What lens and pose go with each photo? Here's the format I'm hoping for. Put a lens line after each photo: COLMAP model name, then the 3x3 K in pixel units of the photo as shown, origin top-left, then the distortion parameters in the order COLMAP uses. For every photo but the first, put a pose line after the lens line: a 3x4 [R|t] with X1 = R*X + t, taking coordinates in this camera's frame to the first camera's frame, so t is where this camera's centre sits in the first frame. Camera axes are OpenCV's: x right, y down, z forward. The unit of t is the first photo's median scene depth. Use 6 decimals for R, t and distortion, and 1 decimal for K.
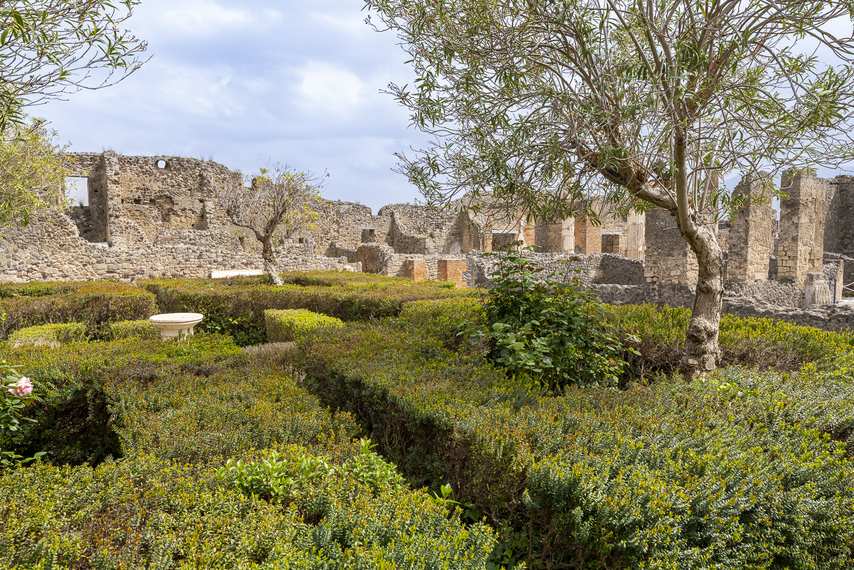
lens RADIAL K [[586.9, 0, 427.3], [0, 586.9, 286.1], [0, 0, 1]] dist [0.007541, 0.001724]
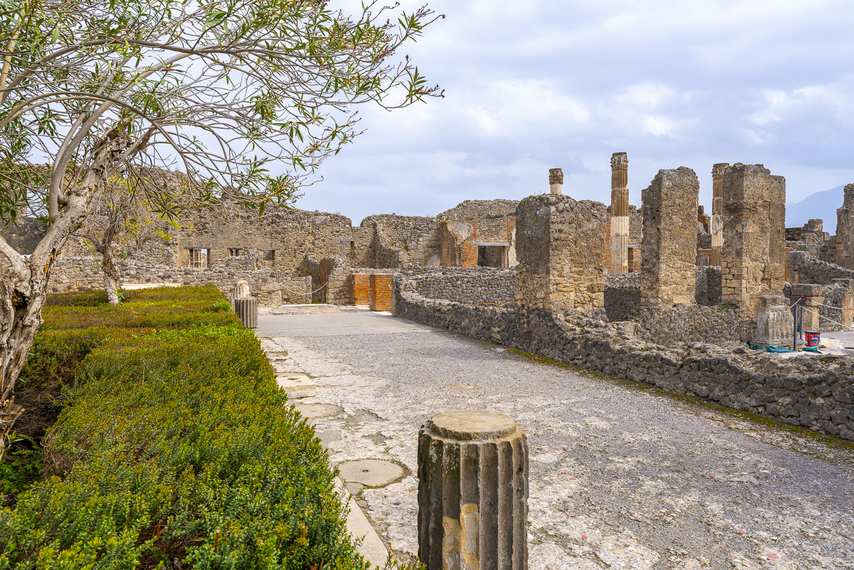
lens RADIAL K [[586.9, 0, 426.7], [0, 586.9, 282.6], [0, 0, 1]] dist [0.007541, 0.001724]
pose [[0.992942, 0.010038, -0.118177, 0.226708], [-0.013364, 0.999536, -0.027384, -0.009495], [0.117847, 0.028770, 0.992615, 0.125767]]
